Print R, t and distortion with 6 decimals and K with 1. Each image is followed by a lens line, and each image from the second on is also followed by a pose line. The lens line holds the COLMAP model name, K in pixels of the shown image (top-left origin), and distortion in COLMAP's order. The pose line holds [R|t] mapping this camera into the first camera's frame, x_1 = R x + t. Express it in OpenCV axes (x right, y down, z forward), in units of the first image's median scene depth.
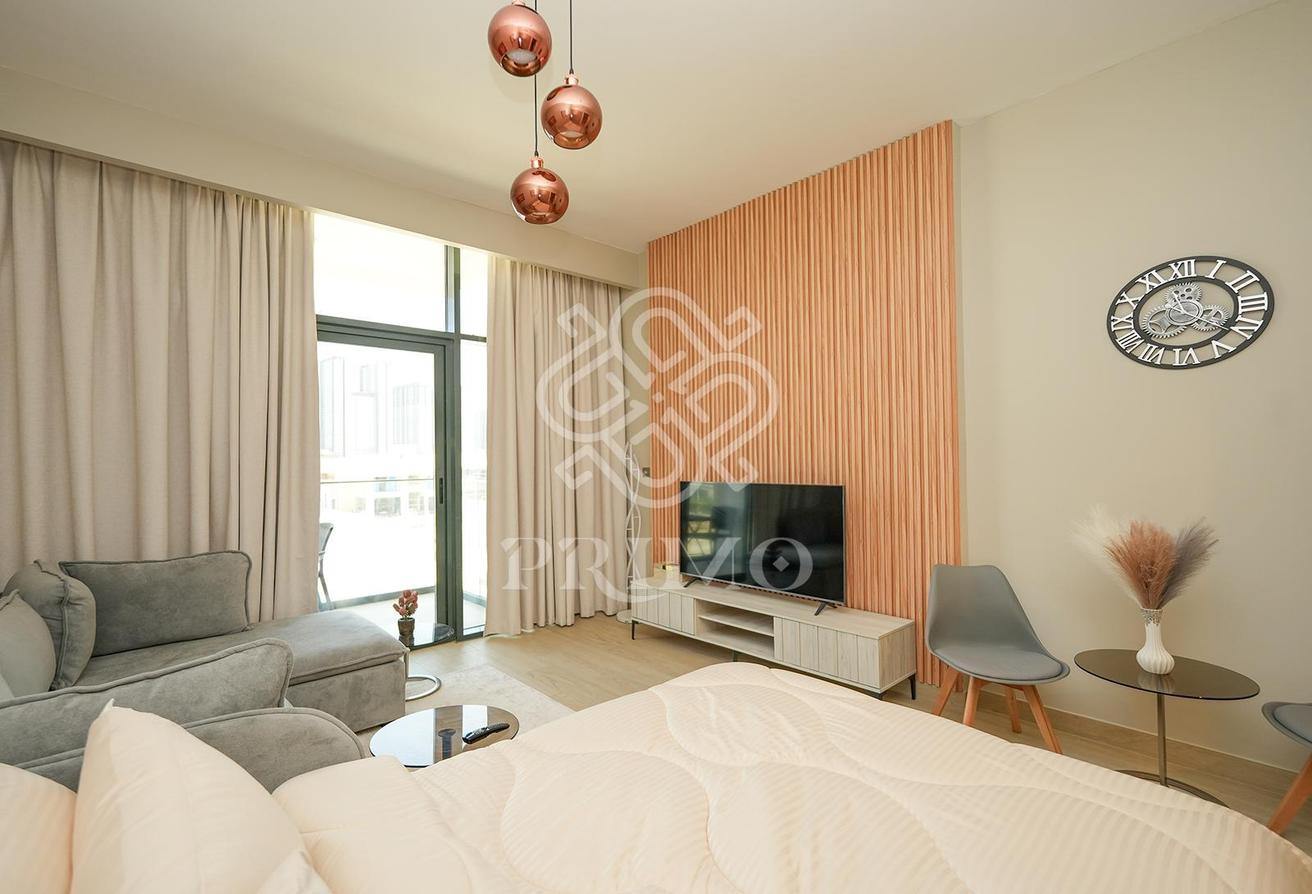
lens RADIAL K [[589.0, 0, 652.2], [0, 589.0, 449.8], [0, 0, 1]] dist [-0.004153, -0.000025]
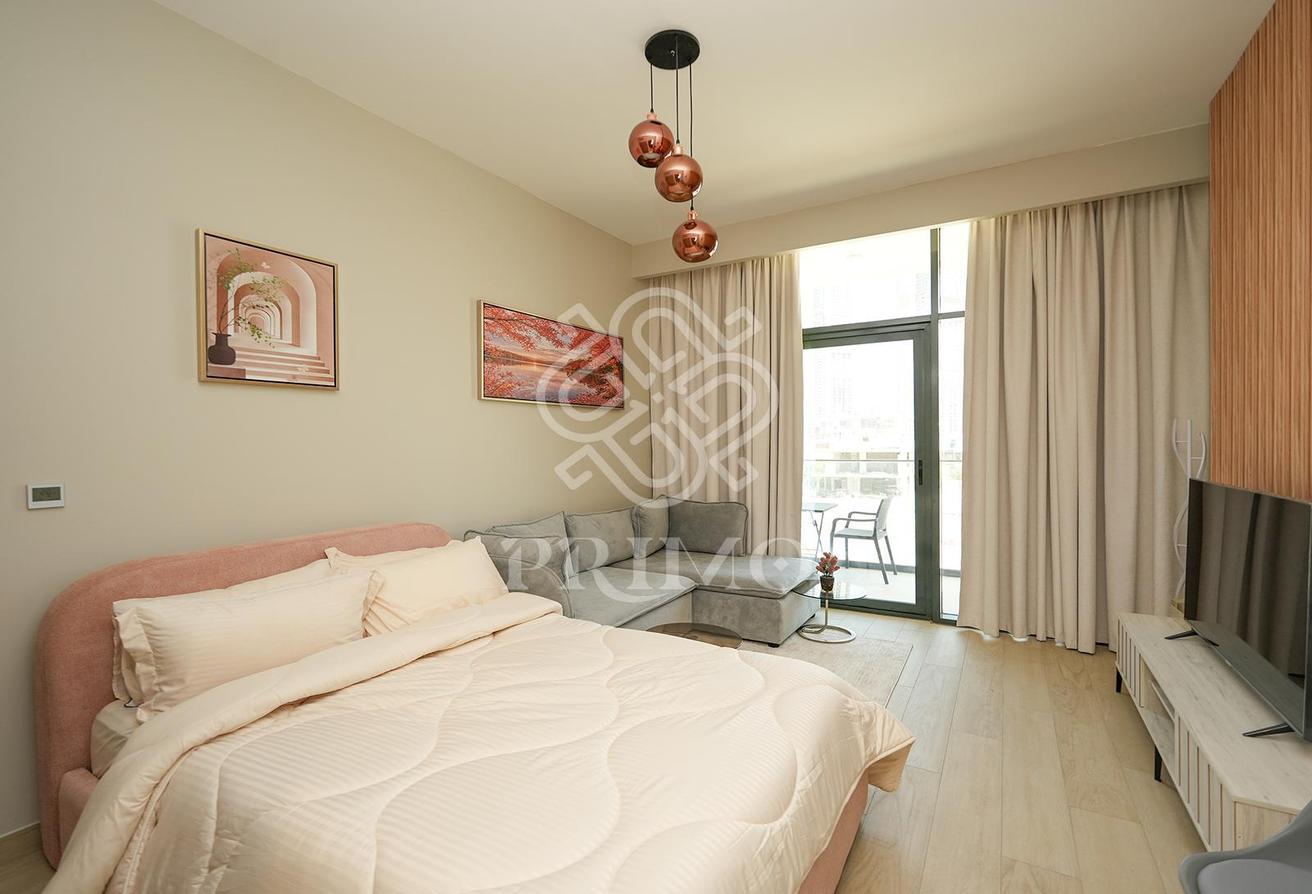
lens RADIAL K [[589.0, 0, 652.6], [0, 589.0, 447.6], [0, 0, 1]] dist [-0.004153, -0.000025]
pose [[0.333720, 0.022918, -0.942394, 0.450250], [0.020595, 0.999289, 0.031595, -0.015980], [0.942447, -0.029952, 0.333010, 0.218870]]
